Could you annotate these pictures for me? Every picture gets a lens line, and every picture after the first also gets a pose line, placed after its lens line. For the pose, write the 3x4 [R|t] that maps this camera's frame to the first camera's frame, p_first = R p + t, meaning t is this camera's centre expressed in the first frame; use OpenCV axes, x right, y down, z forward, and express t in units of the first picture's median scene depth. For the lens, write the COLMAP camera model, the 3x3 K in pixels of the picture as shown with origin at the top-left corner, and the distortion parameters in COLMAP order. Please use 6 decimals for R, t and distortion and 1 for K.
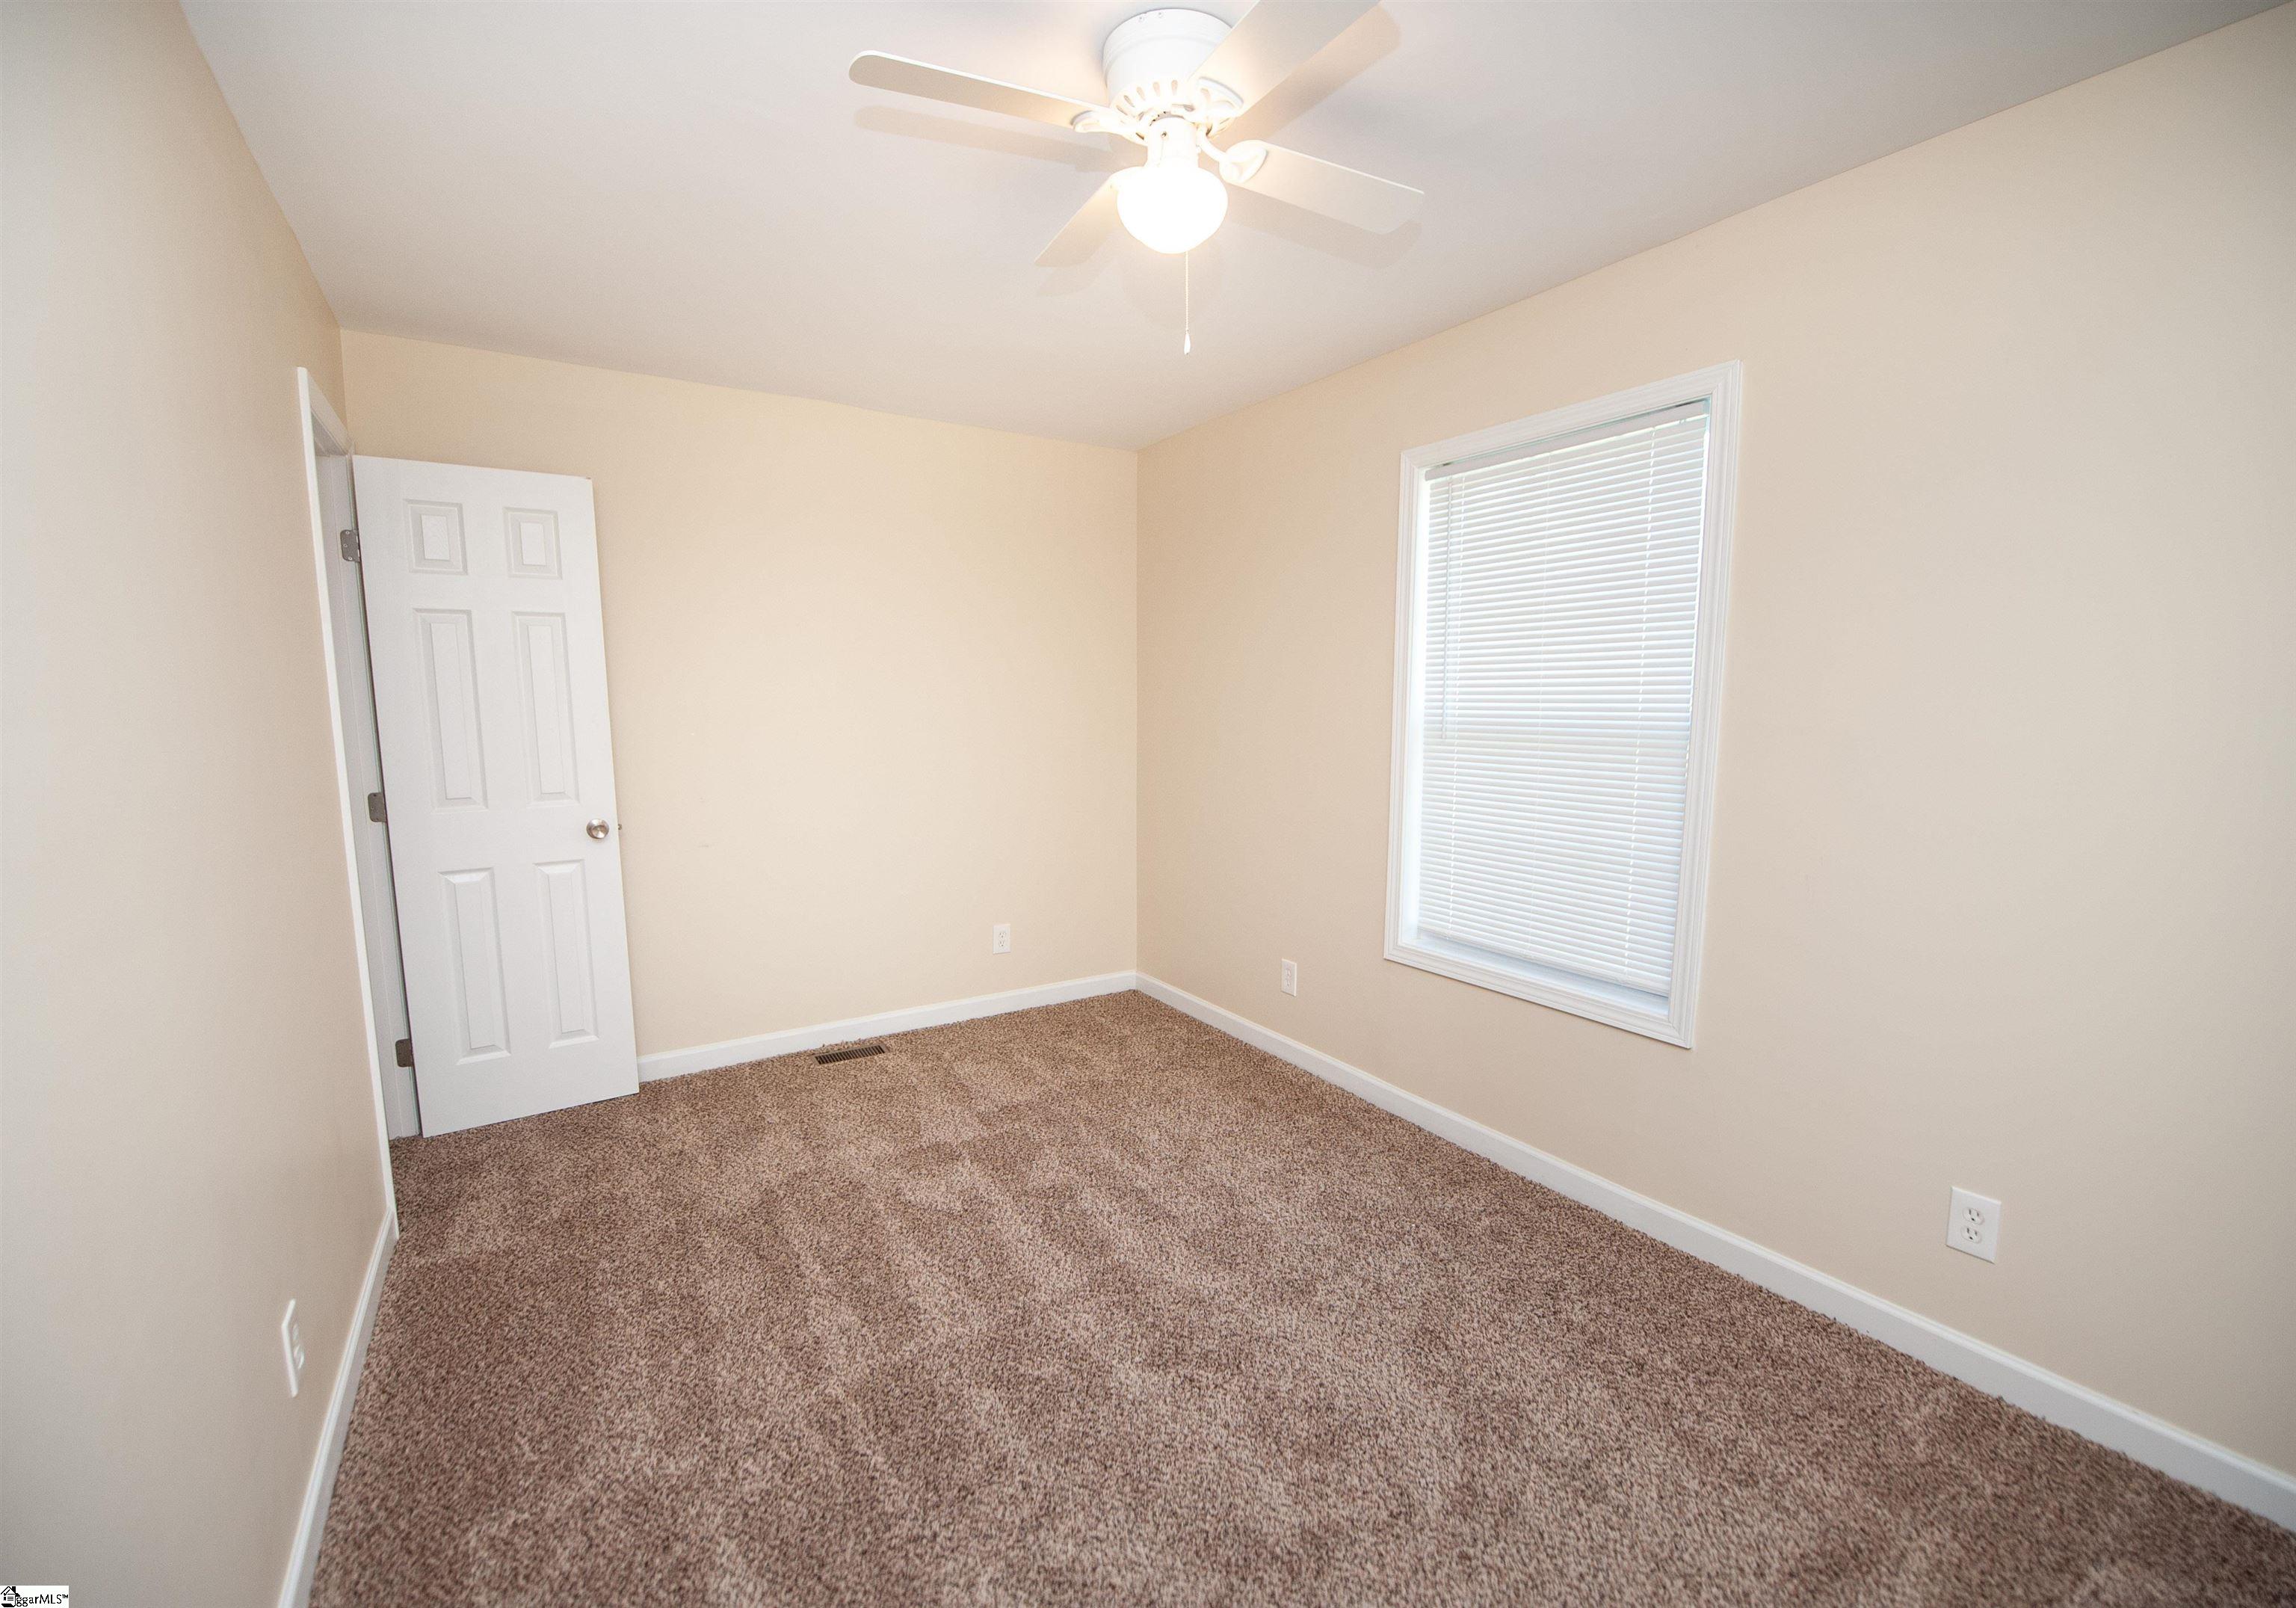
lens RADIAL K [[999.6, 0, 1139.1], [0, 999.6, 808.2], [0, 0, 1]] dist [-0.016653, -0.003779]
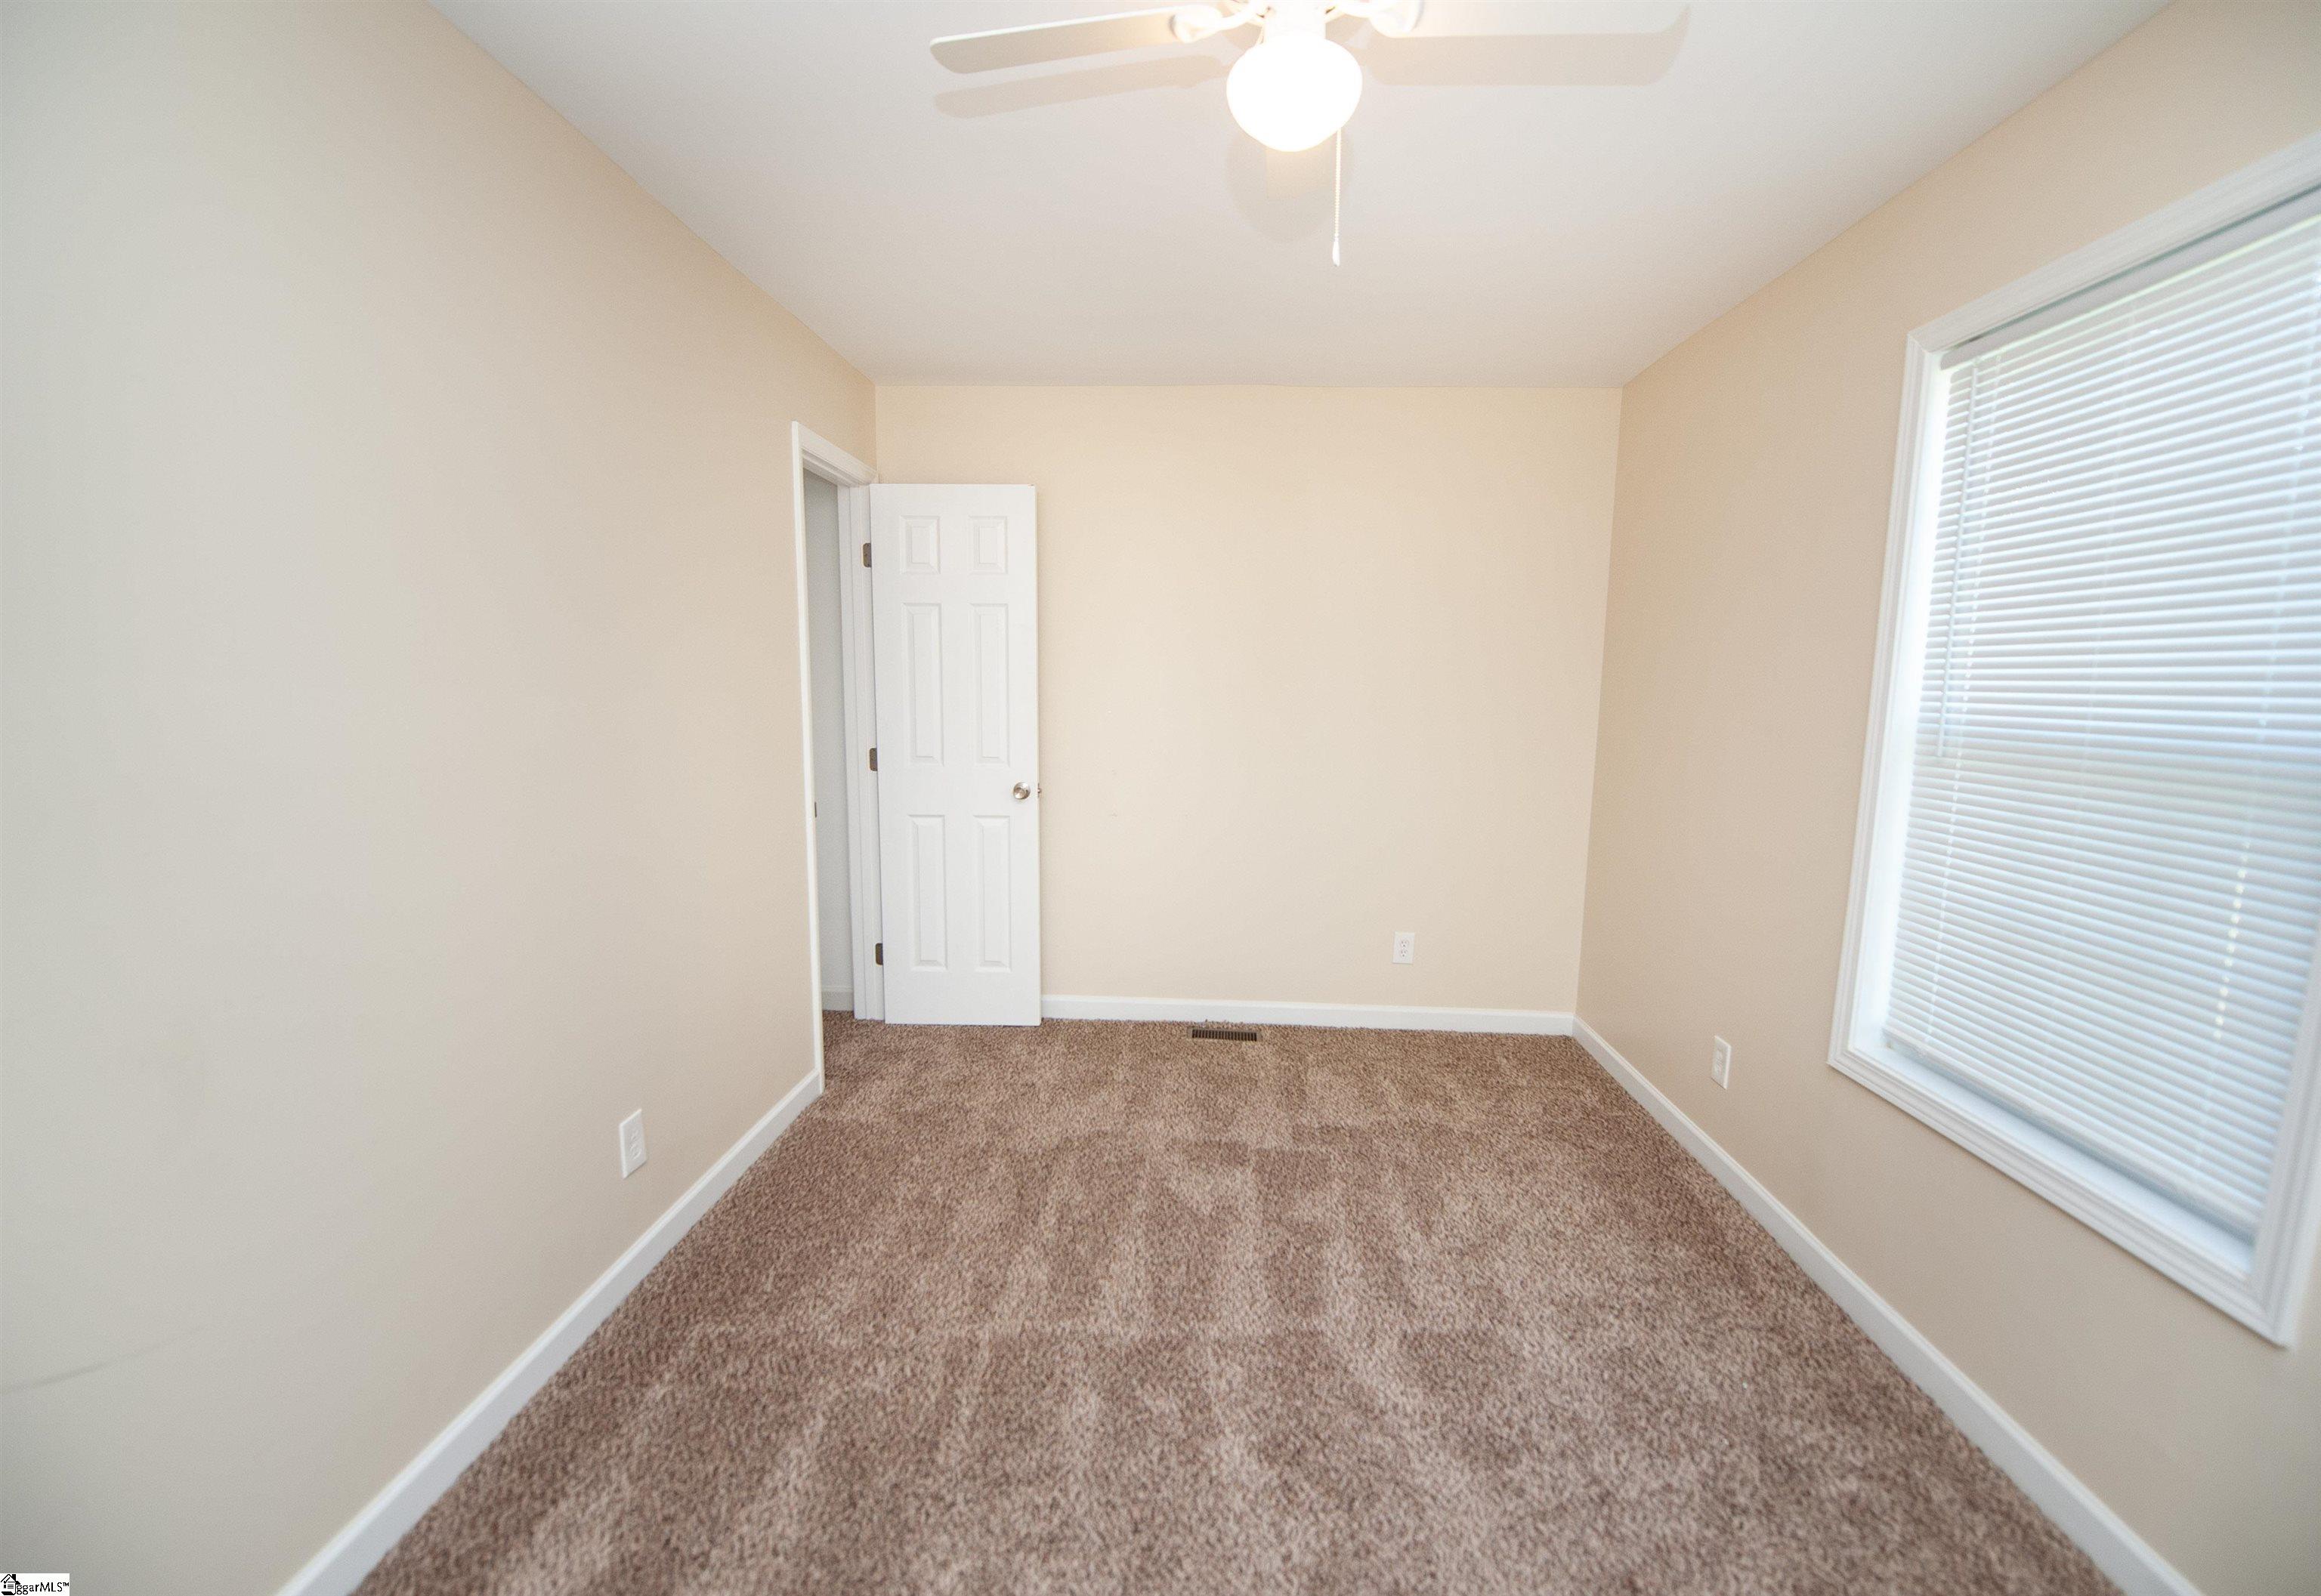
lens RADIAL K [[1010.2, 0, 1142.2], [0, 1010.2, 801.7], [0, 0, 1]] dist [-0.016653, -0.003779]
pose [[0.800835, 0.086768, -0.592566, 0.303742], [-0.082829, 0.995987, 0.033899, -0.020661], [0.593129, 0.021934, 0.804809, 0.167454]]
